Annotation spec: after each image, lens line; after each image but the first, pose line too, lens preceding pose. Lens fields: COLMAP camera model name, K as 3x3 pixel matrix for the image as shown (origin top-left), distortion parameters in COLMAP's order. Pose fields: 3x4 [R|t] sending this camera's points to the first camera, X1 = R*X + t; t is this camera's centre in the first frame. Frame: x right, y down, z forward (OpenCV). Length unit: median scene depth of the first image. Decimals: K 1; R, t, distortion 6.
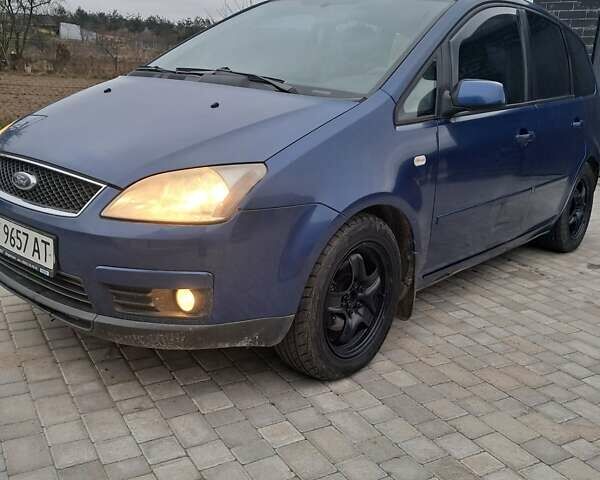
lens RADIAL K [[627.2, 0, 305.4], [0, 627.2, 245.5], [0, 0, 1]] dist [0.057455, 0.000000]
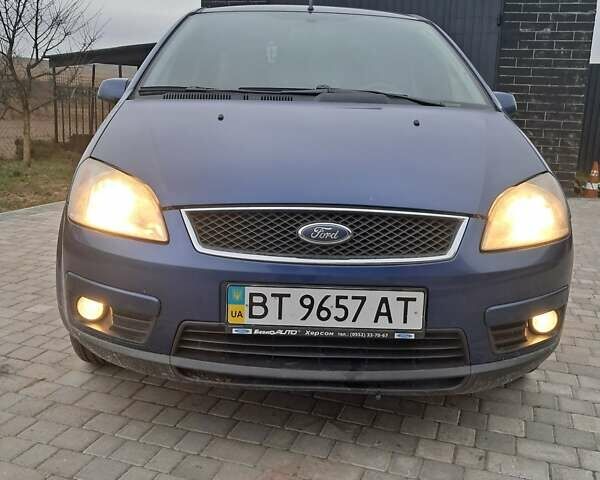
lens RADIAL K [[627.2, 0, 294.8], [0, 627.2, 238.2], [0, 0, 1]] dist [0.057455, 0.000000]
pose [[0.751455, -0.172354, 0.636875, -0.977142], [0.196132, 0.979995, 0.033793, -0.131564], [-0.629958, 0.099517, 0.770227, 0.435306]]
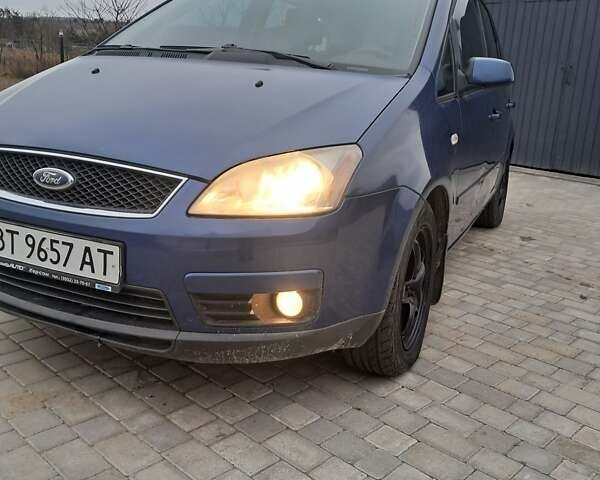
lens RADIAL K [[627.2, 0, 295.5], [0, 627.2, 239.8], [0, 0, 1]] dist [0.057455, 0.000000]
pose [[0.962881, -0.074991, 0.259301, -0.365884], [0.075014, 0.997134, 0.009821, -0.008972], [-0.259295, 0.009994, 0.965747, 0.139957]]
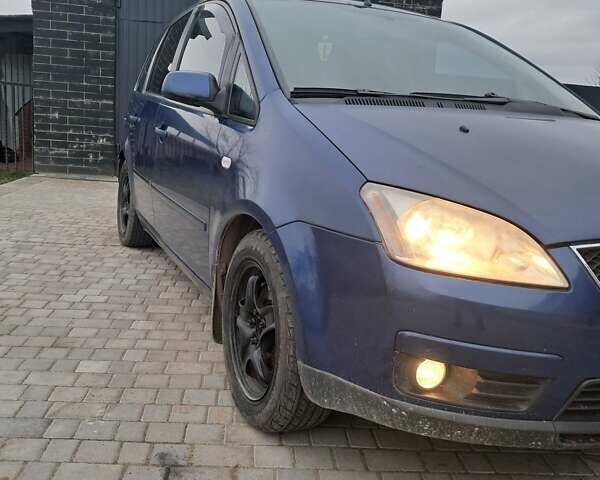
lens RADIAL K [[627.2, 0, 301.5], [0, 627.2, 242.9], [0, 0, 1]] dist [0.057455, 0.000000]
pose [[0.437955, -0.217707, 0.872238, -1.281801], [0.213173, 0.967712, 0.134502, -0.323602], [-0.873357, 0.127031, 0.470224, 1.070971]]
